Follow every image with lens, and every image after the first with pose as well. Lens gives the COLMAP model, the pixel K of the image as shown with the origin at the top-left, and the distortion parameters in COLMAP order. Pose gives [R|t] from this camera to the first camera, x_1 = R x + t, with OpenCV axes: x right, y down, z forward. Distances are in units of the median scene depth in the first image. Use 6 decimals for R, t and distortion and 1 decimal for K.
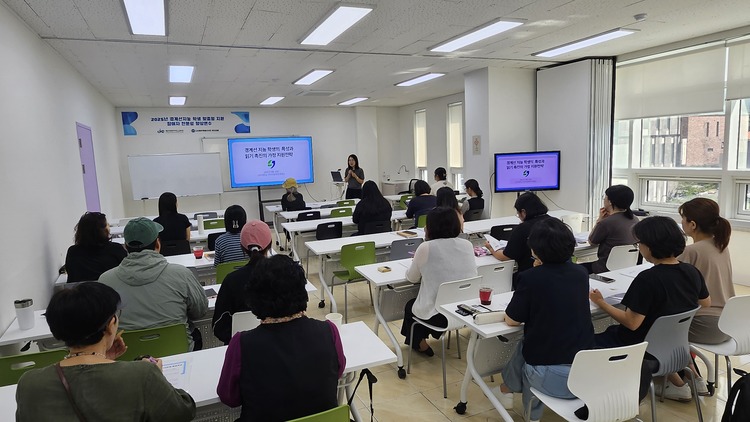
lens RADIAL K [[459.9, 0, 375.0], [0, 459.9, 211.0], [0, 0, 1]] dist [-0.000844, 0.000764]
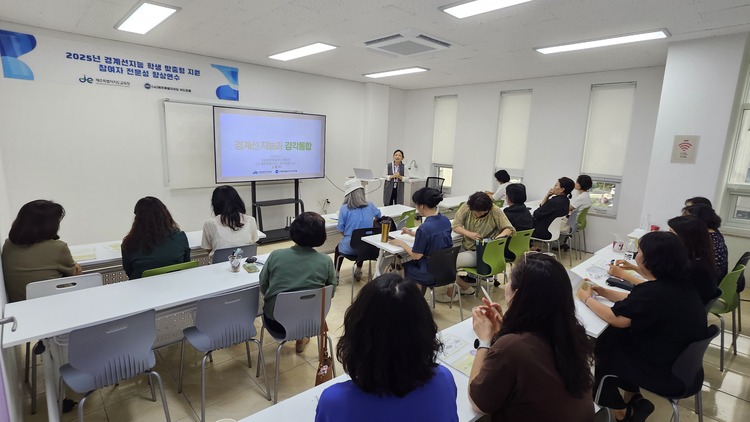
lens RADIAL K [[369.9, 0, 375.0], [0, 369.9, 211.0], [0, 0, 1]] dist [-0.002816, 0.001586]
pose [[0.936876, 0.006734, 0.349597, -0.287484], [-0.027683, 0.998105, 0.054960, -0.046711], [-0.348565, -0.061169, 0.935287, 0.438315]]
